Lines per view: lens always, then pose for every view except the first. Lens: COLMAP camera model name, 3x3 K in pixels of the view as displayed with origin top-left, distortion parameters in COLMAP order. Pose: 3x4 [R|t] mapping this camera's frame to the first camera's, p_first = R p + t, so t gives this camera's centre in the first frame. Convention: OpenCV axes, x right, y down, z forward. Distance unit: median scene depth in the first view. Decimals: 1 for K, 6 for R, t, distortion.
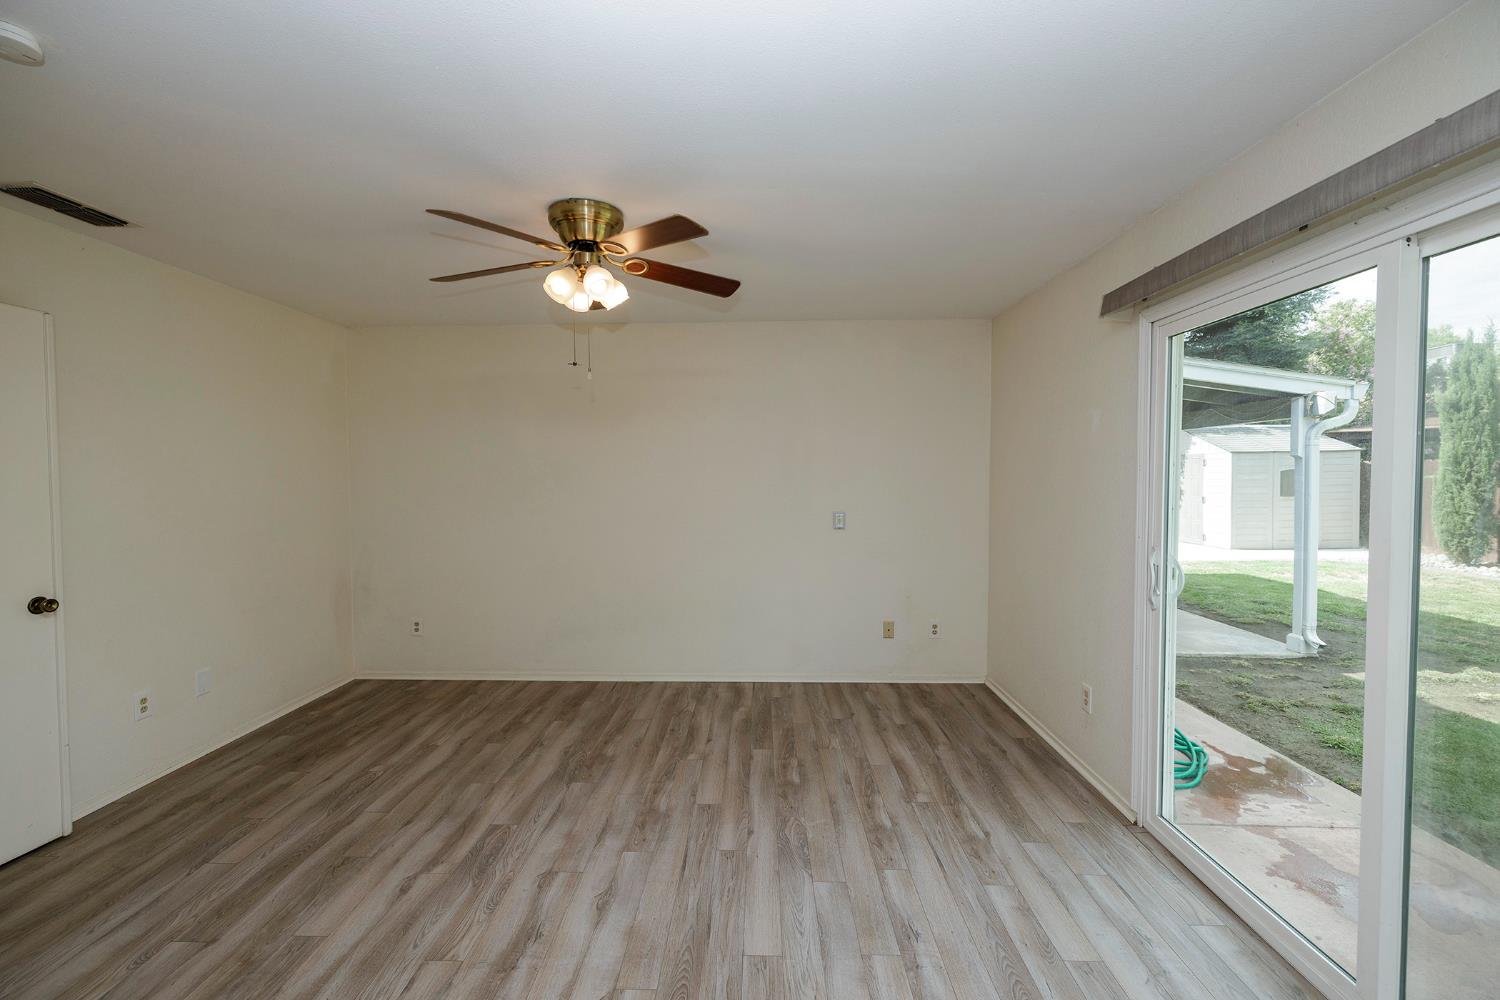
lens RADIAL K [[627.4, 0, 731.1], [0, 627.4, 495.1], [0, 0, 1]] dist [-0.000119, -0.000152]
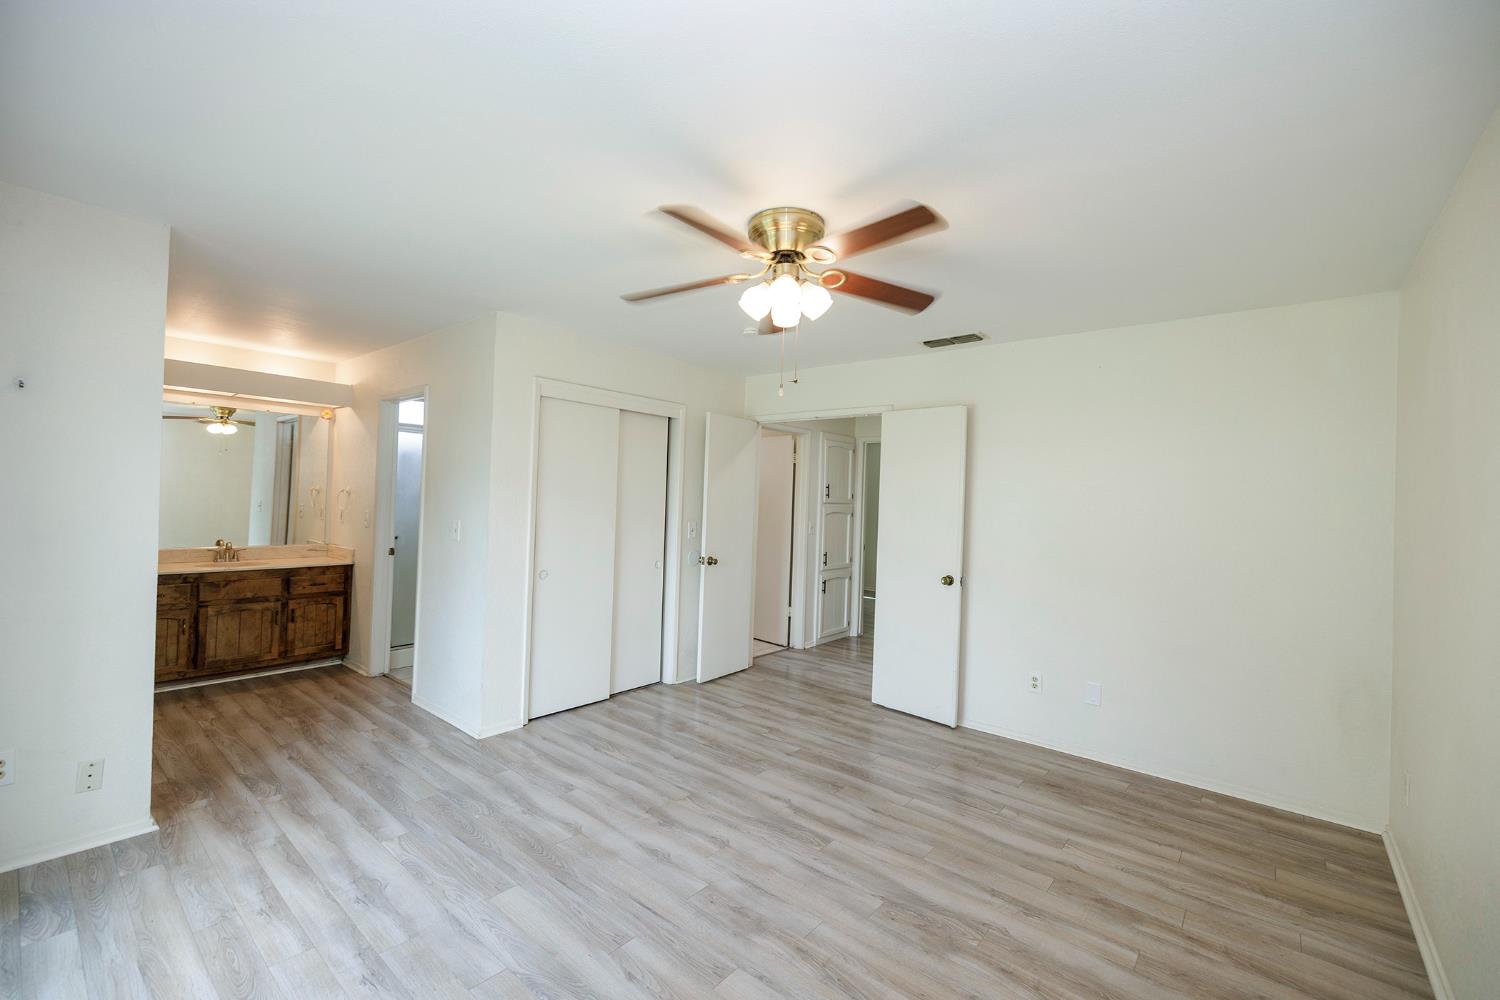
lens RADIAL K [[627.4, 0, 751.8], [0, 627.4, 497.0], [0, 0, 1]] dist [-0.000119, -0.000152]
pose [[-0.603587, -0.020133, -0.797043, 0.575501], [-0.056468, 0.998250, 0.017546, -0.048804], [0.795295, 0.055598, -0.603668, 1.616362]]
